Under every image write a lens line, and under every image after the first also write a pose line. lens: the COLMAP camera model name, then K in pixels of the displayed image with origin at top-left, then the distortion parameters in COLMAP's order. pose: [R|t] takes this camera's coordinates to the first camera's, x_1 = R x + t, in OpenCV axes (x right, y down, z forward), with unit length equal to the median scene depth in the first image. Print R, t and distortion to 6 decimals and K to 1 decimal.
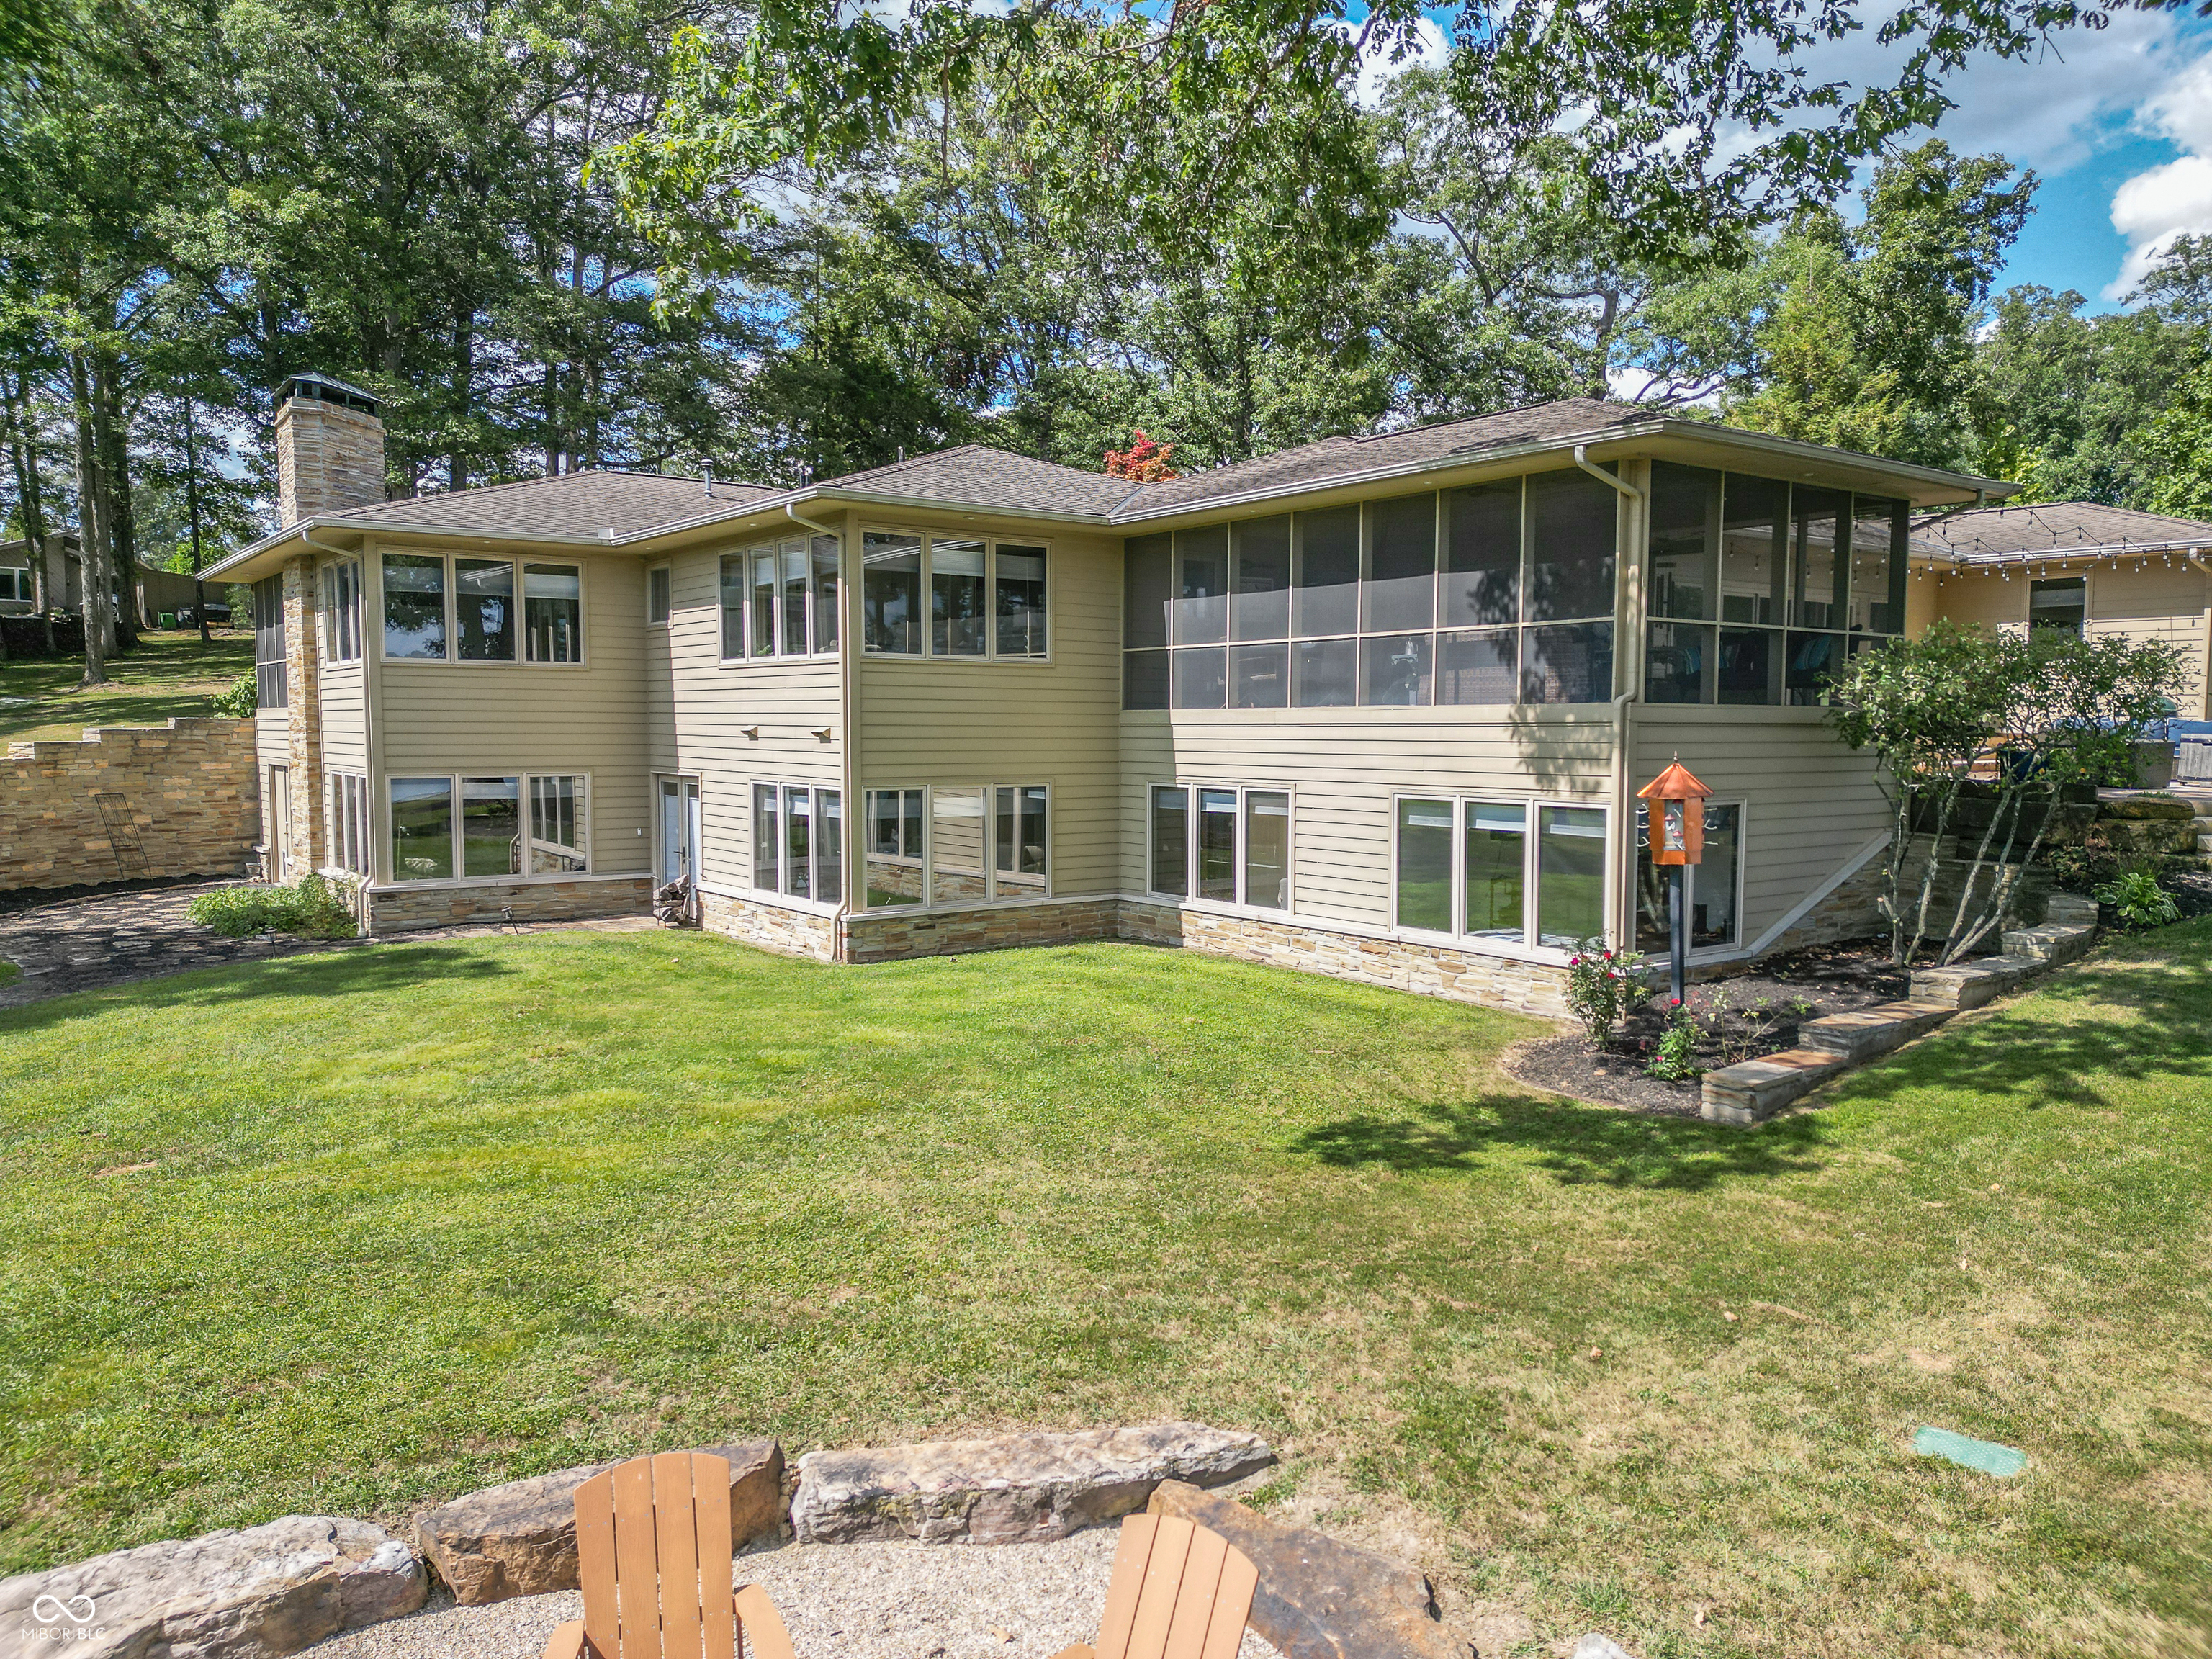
lens RADIAL K [[1543.2, 0, 1101.9], [0, 1543.2, 859.1], [0, 0, 1]] dist [0.094050, -0.082977]
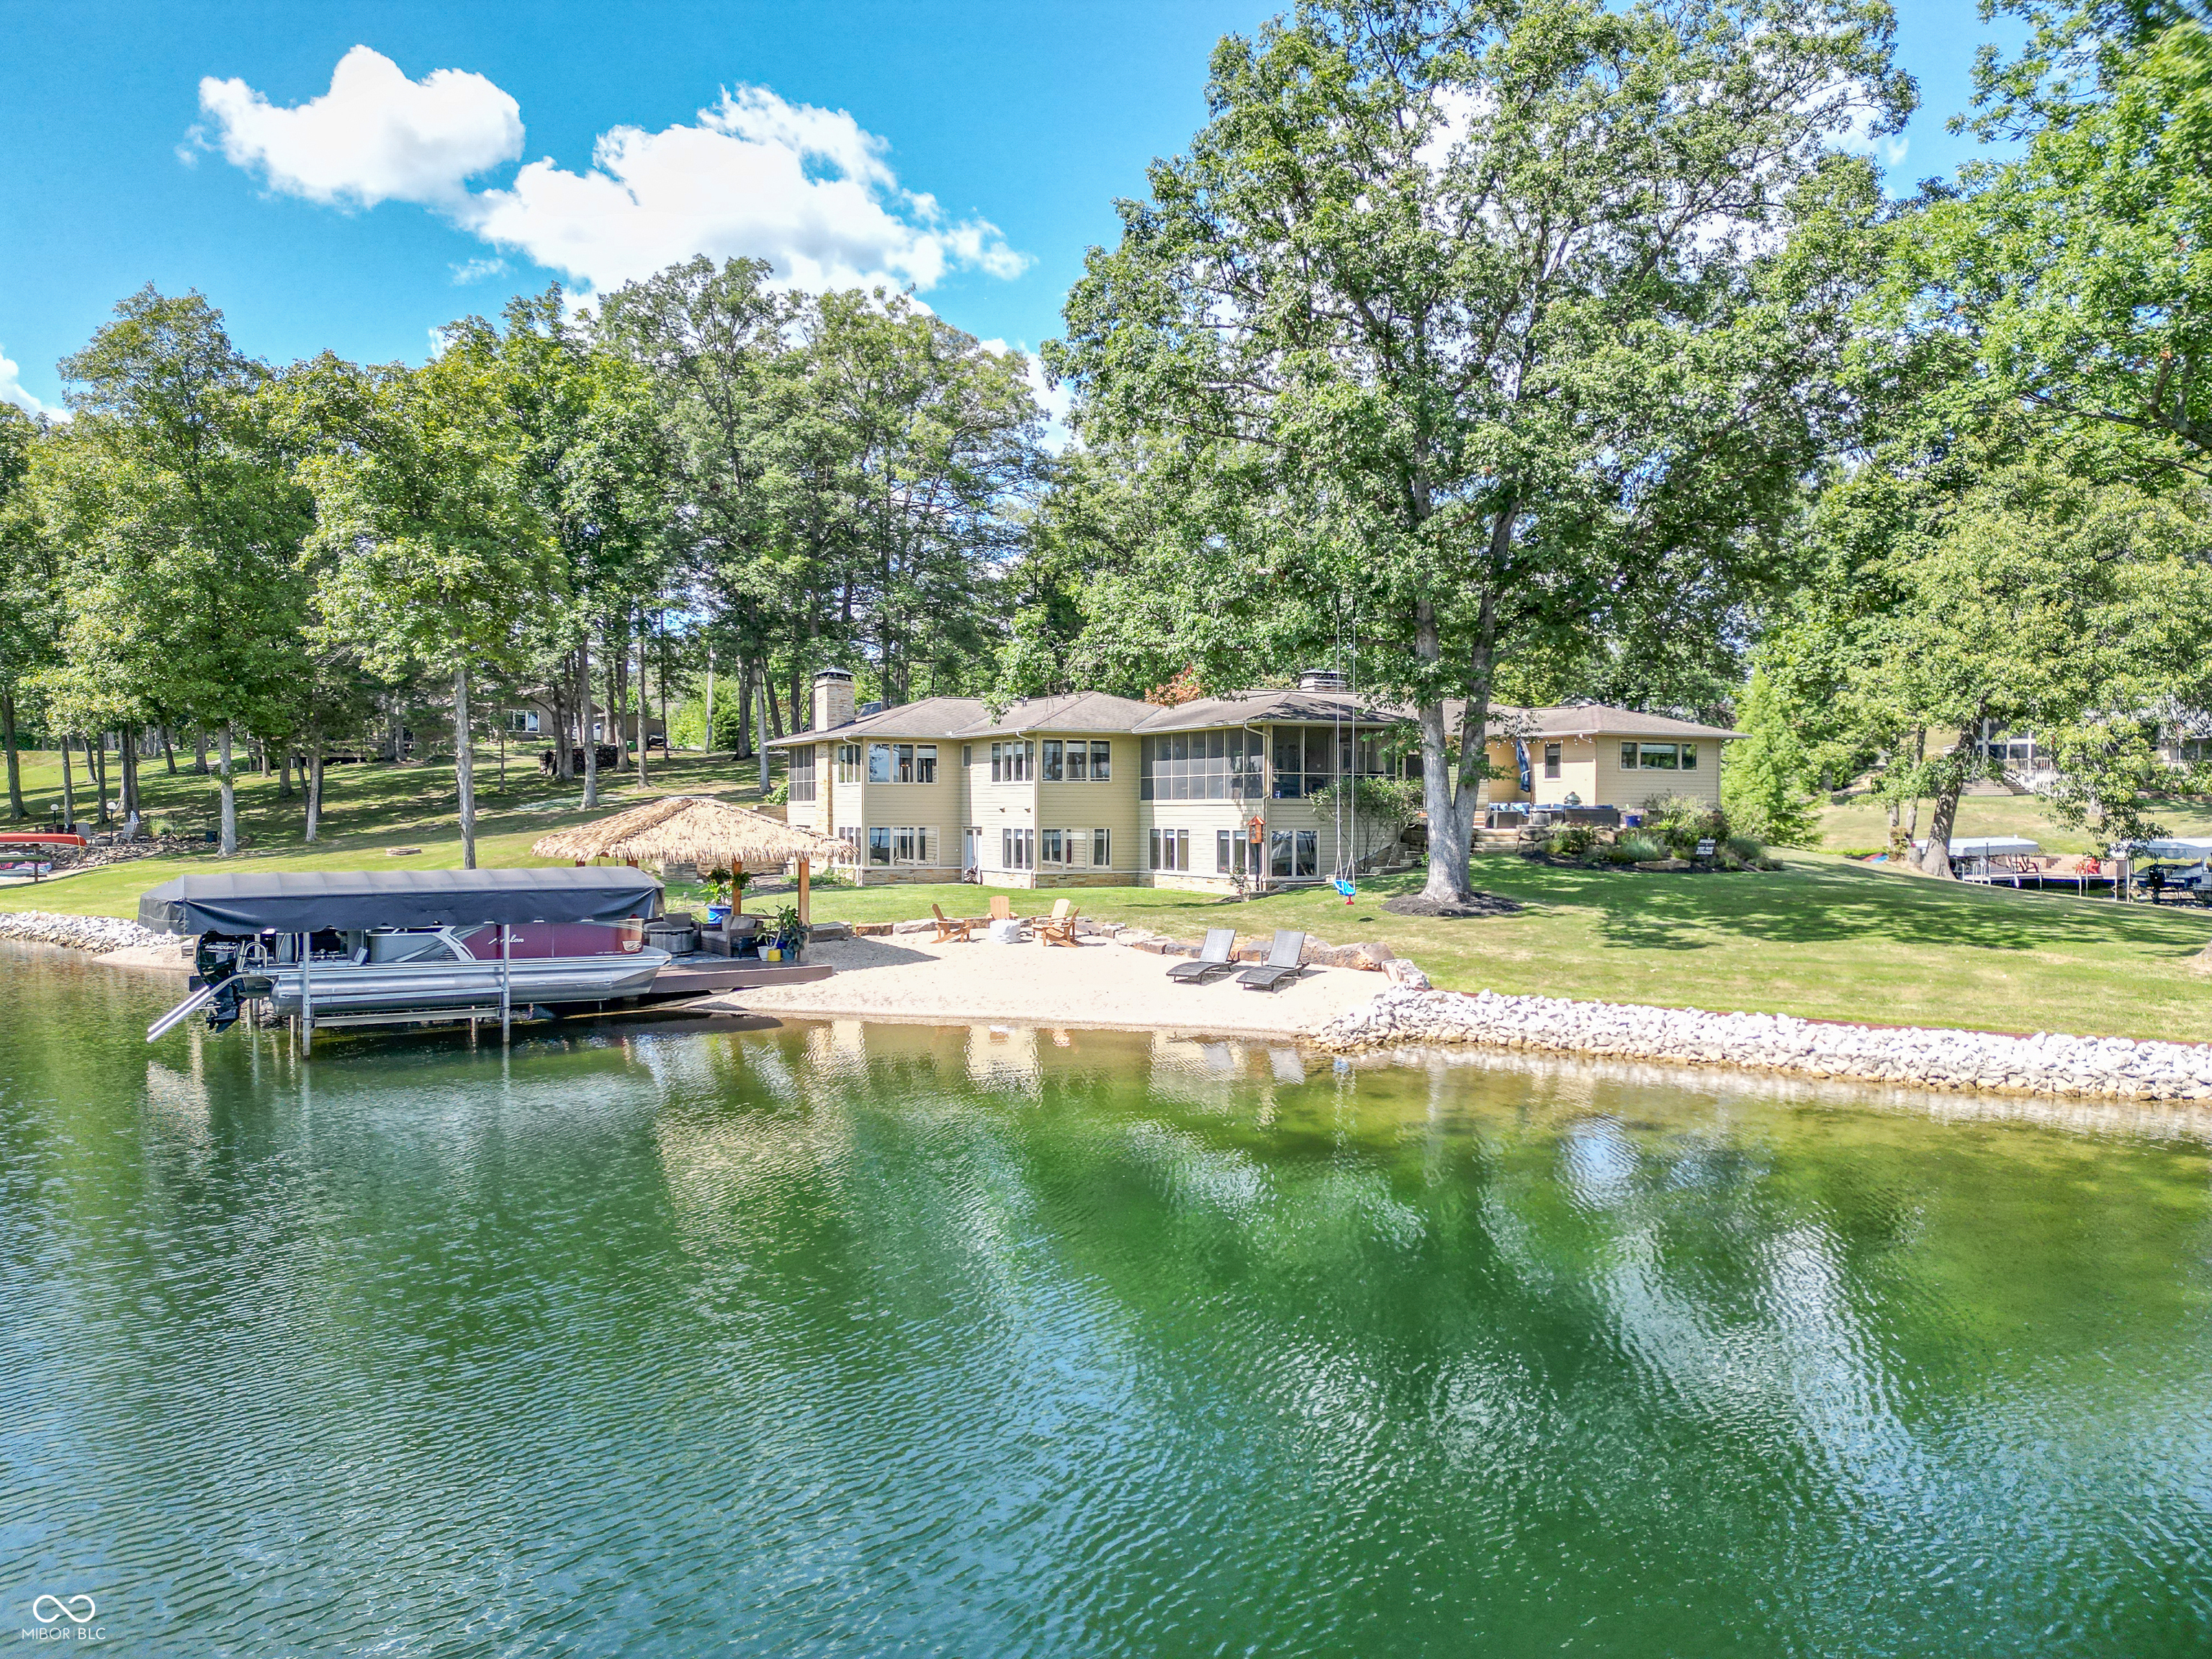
lens RADIAL K [[1587.2, 0, 1106.0], [0, 1587.2, 829.5], [0, 0, 1]] dist [0.020801, -0.002039]
pose [[0.990215, 0.000080, -0.139548, 0.342191], [-0.010818, 0.997035, -0.076187, 0.163461], [0.139128, 0.076951, 0.987280, -1.720052]]
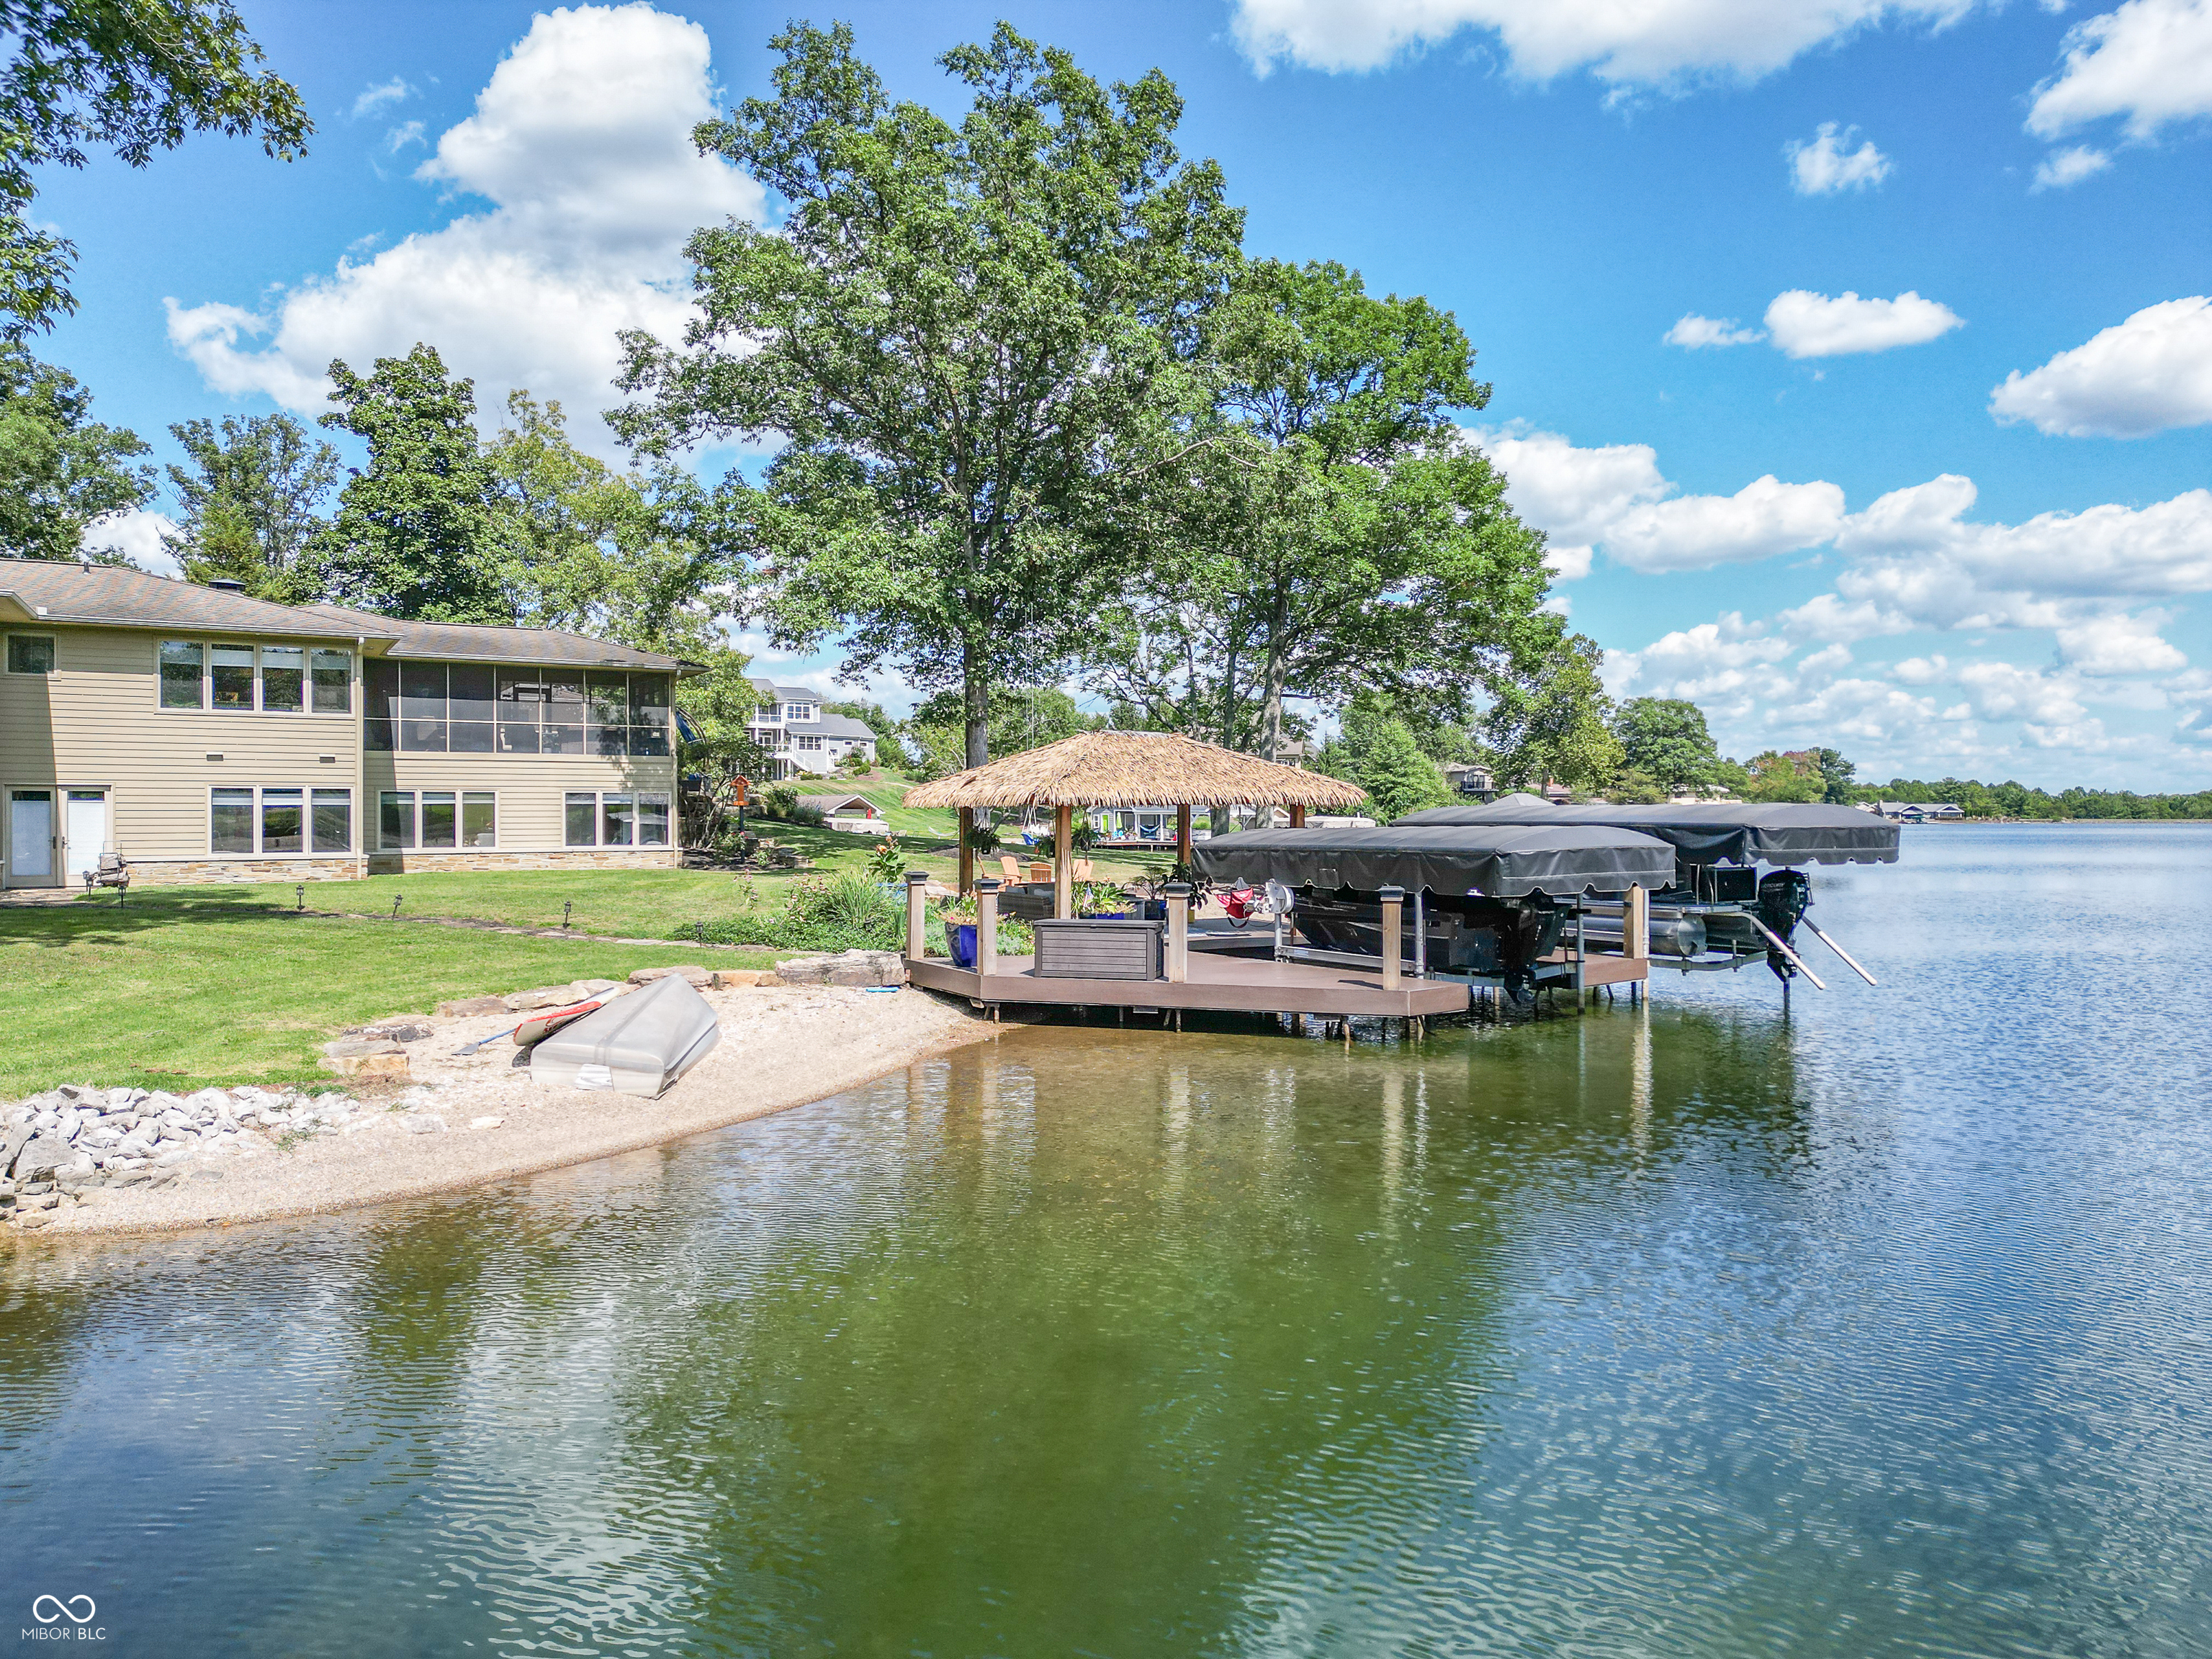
lens RADIAL K [[1582.6, 0, 1157.0], [0, 1582.6, 850.6], [0, 0, 1]] dist [0.006091, -0.002694]
pose [[0.110042, -0.025111, 0.993610, -1.815994], [0.082502, 0.996462, 0.016046, 0.072747], [-0.990497, 0.080209, 0.111724, -0.154166]]
